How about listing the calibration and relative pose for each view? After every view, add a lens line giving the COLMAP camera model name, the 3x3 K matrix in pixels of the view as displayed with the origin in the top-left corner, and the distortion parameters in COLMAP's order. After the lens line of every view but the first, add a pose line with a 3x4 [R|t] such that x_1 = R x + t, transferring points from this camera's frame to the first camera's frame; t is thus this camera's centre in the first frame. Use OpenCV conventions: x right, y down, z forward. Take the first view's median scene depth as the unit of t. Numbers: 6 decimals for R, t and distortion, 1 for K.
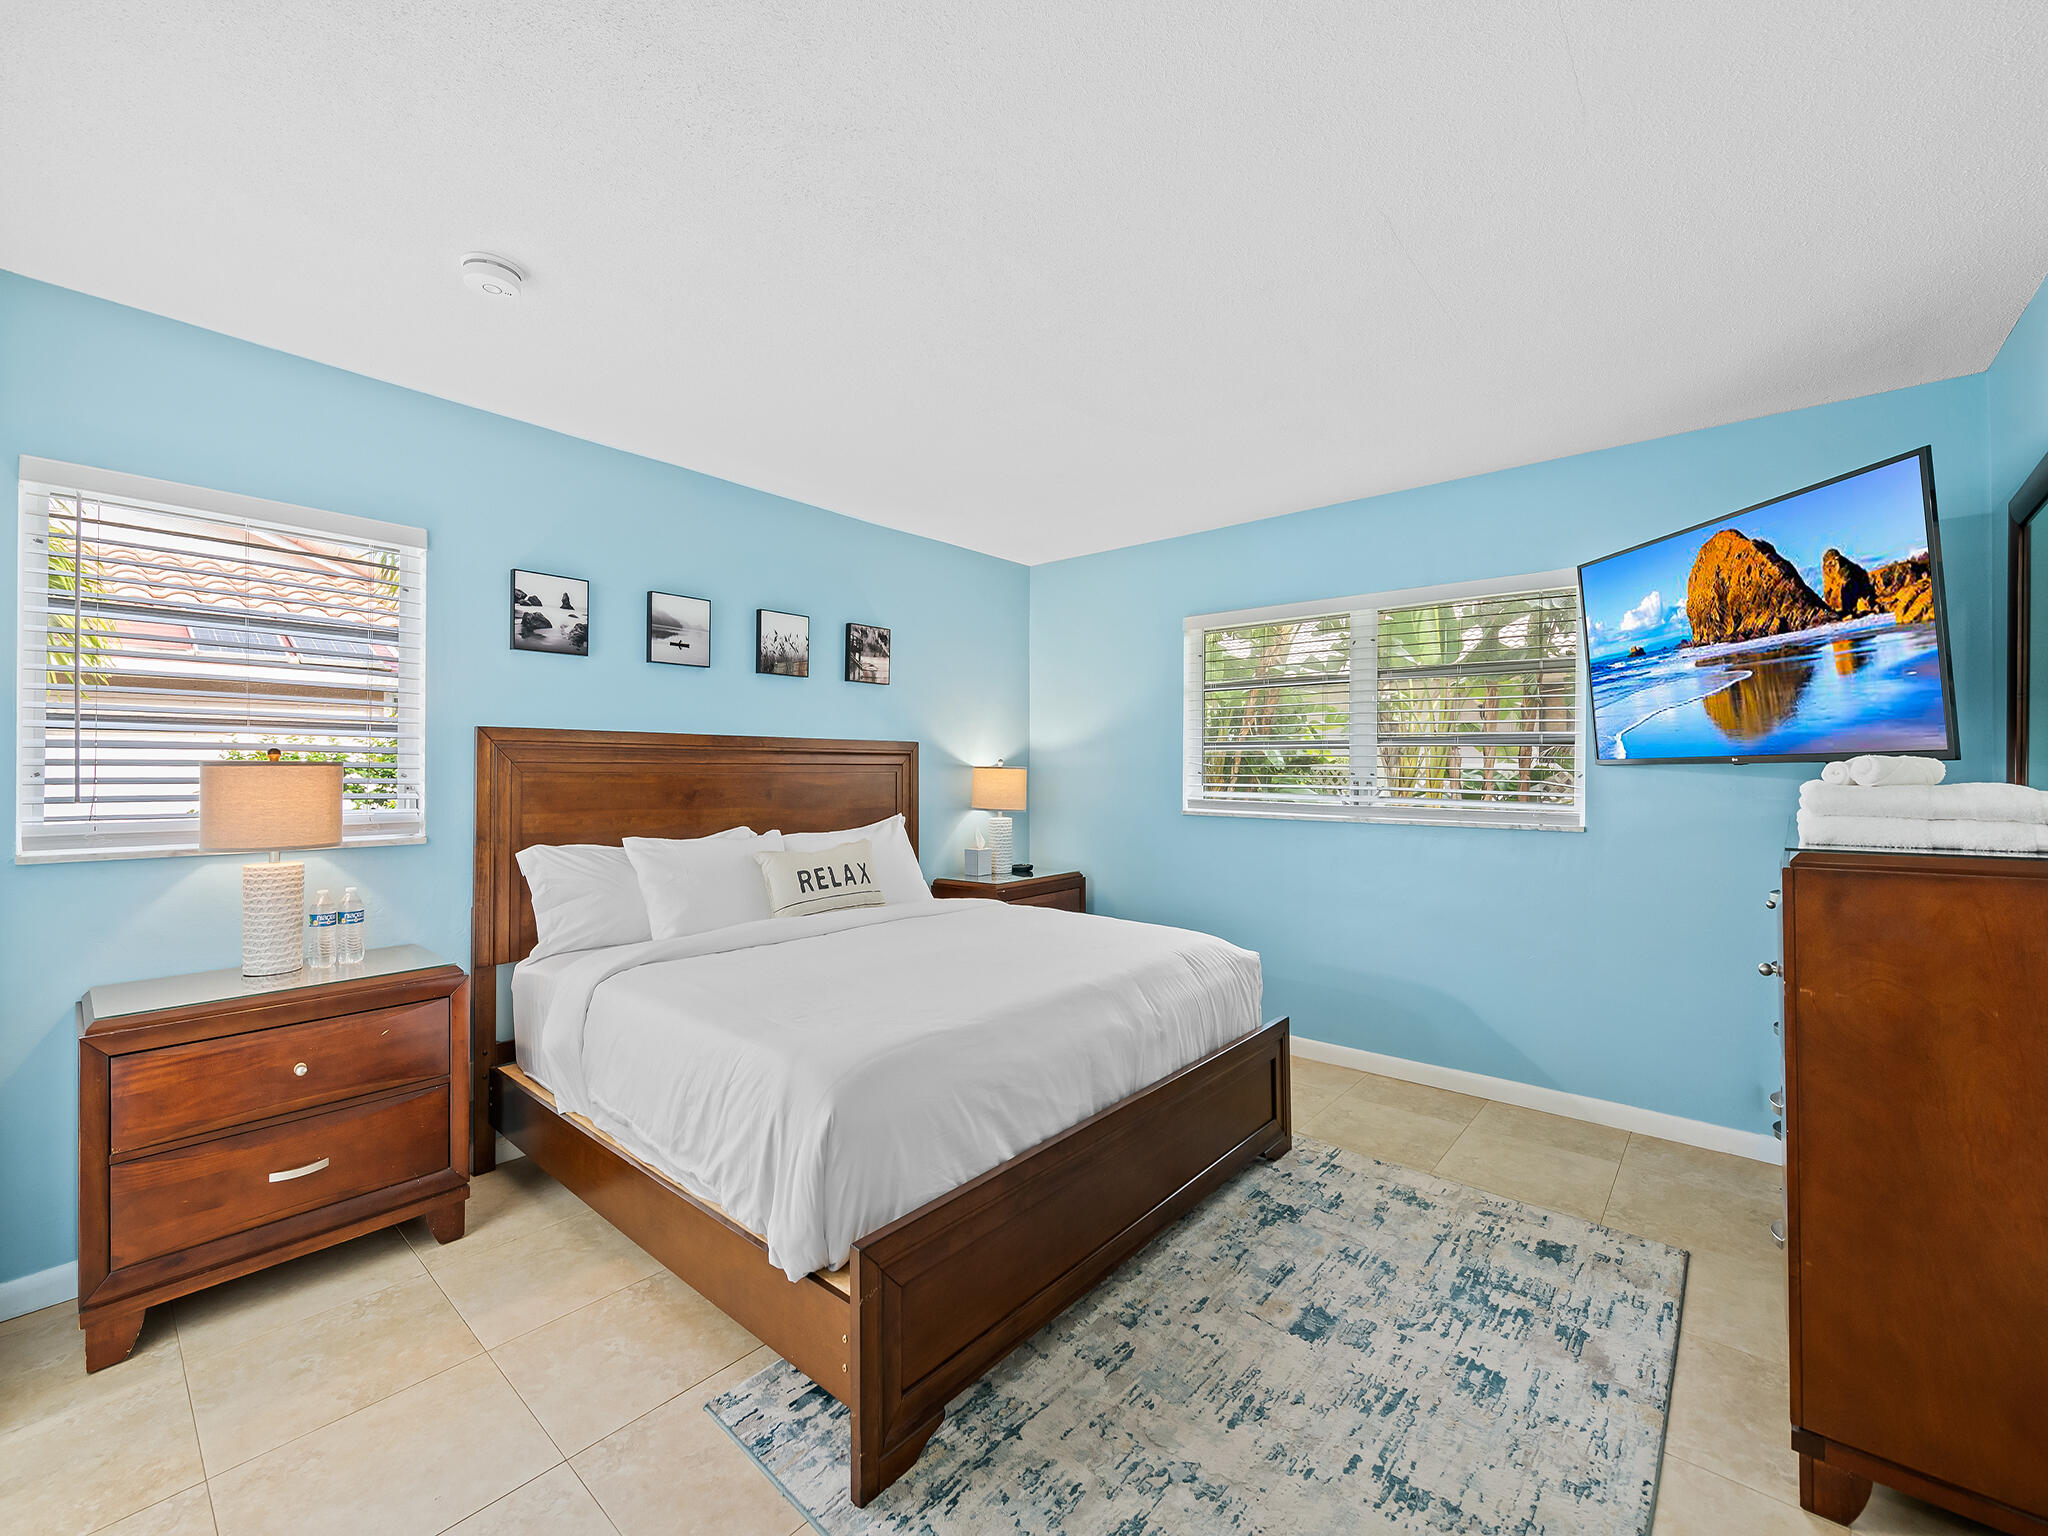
lens RADIAL K [[838.7, 0, 1029.0], [0, 838.7, 761.4], [0, 0, 1]] dist [-0.000796, -0.000593]
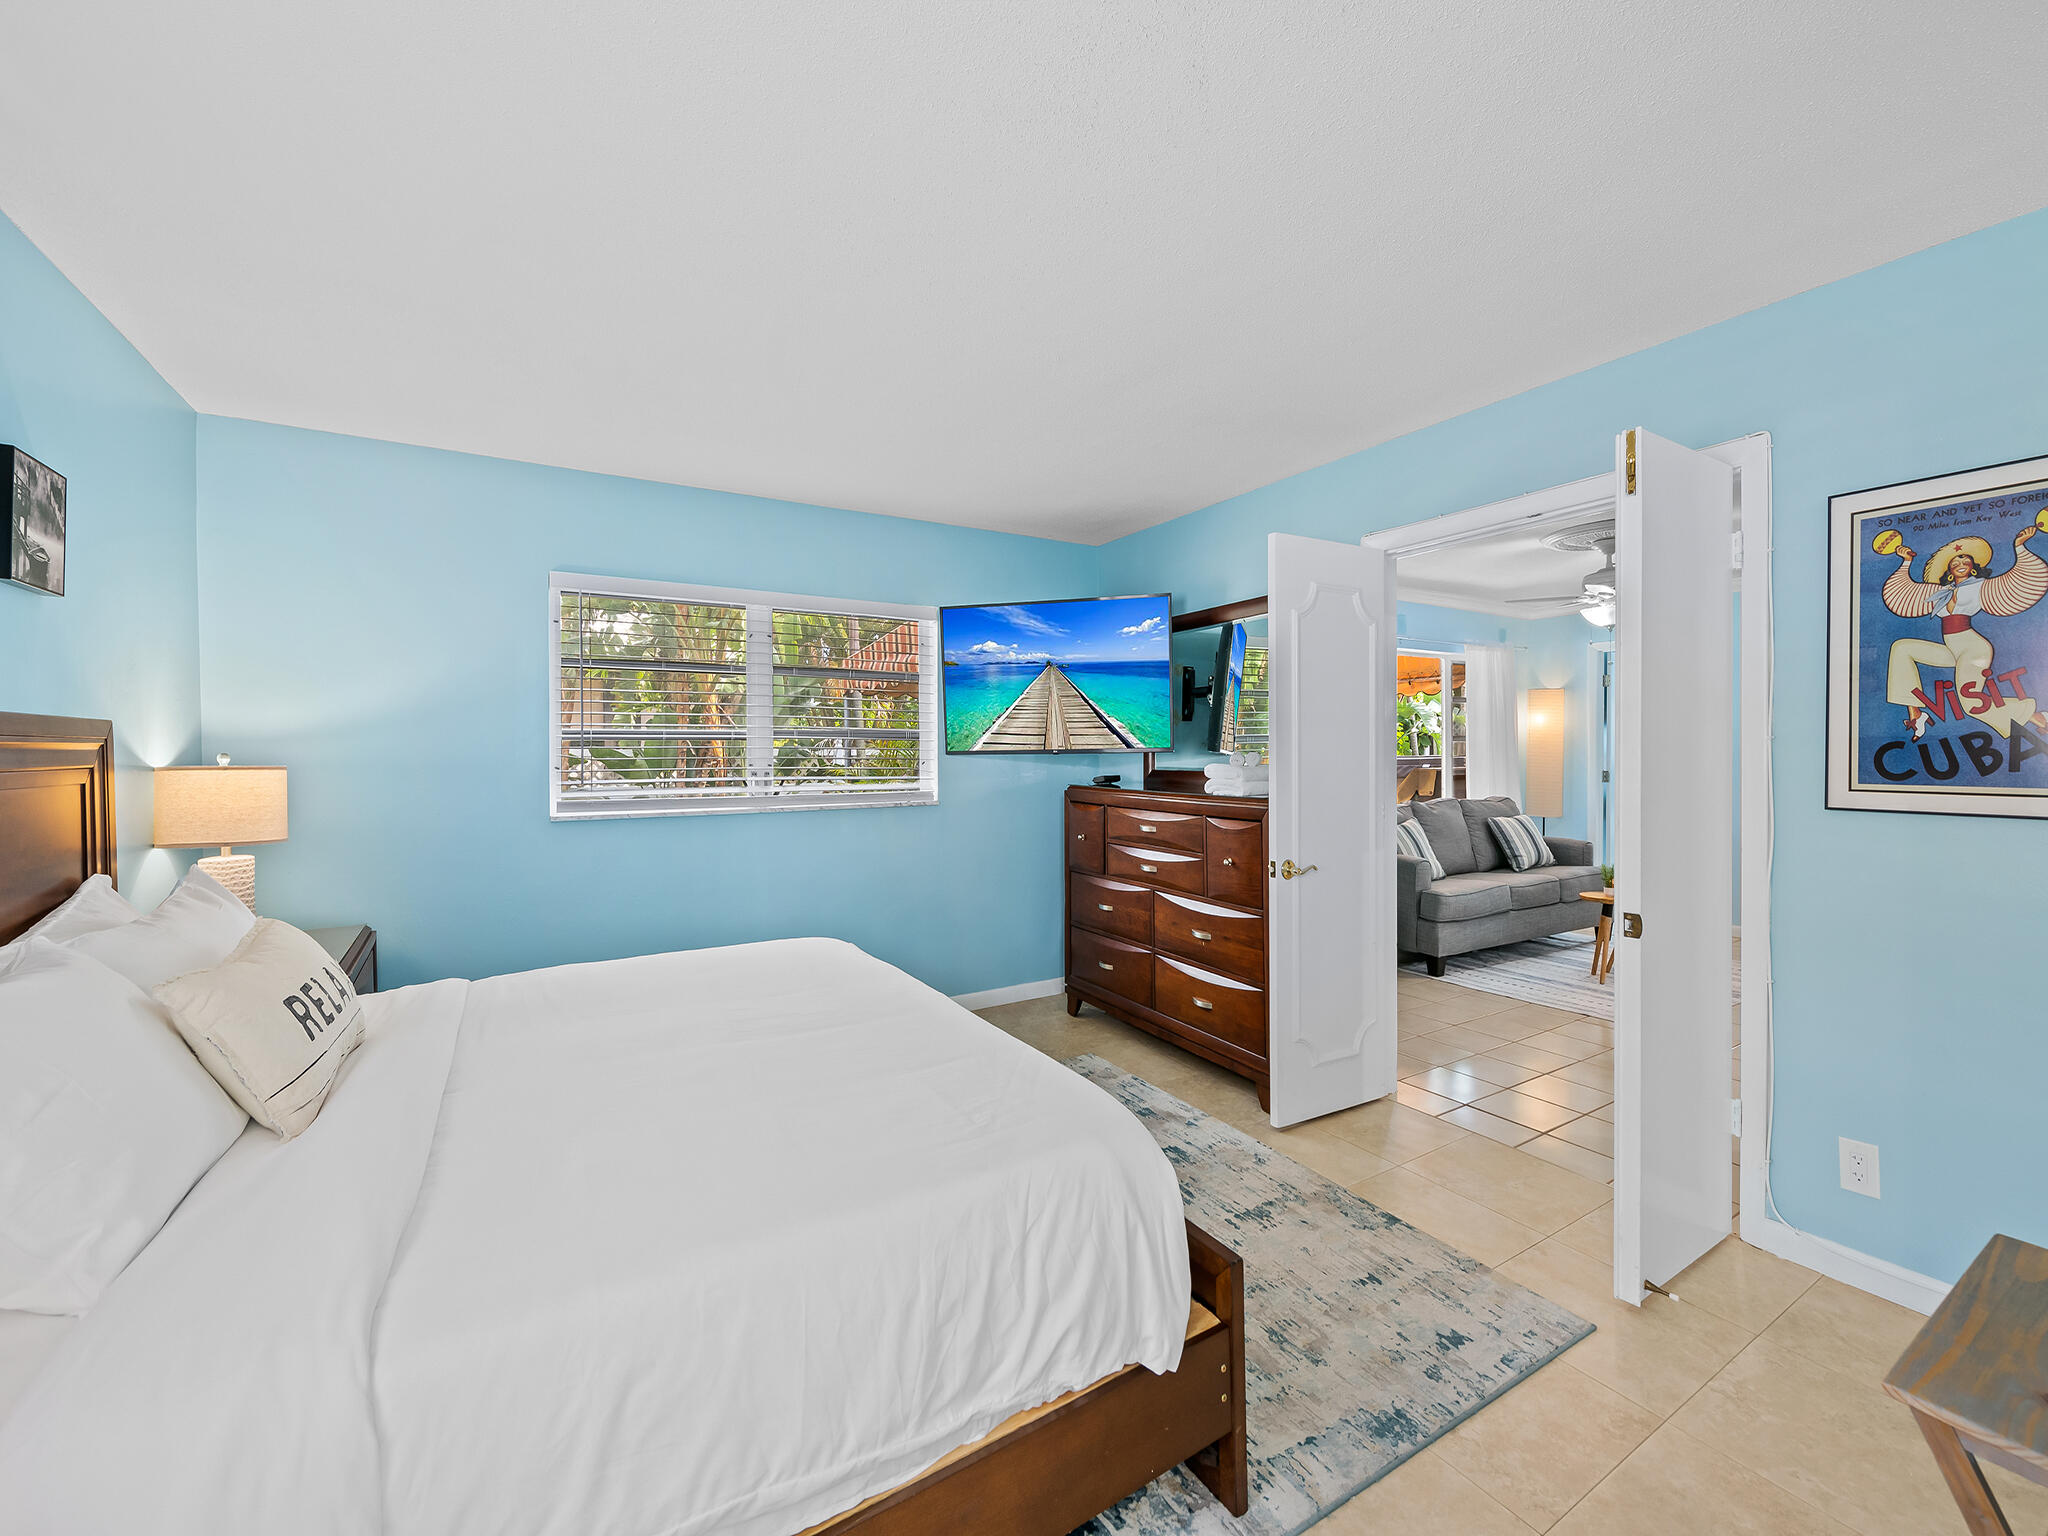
lens RADIAL K [[838.7, 0, 1029.0], [0, 838.7, 761.4], [0, 0, 1]] dist [-0.000796, -0.000593]
pose [[0.307741, -0.019250, 0.951275, -0.523726], [0.001100, 0.999802, 0.019876, -0.010428], [-0.951470, -0.005071, 0.307701, 0.406832]]
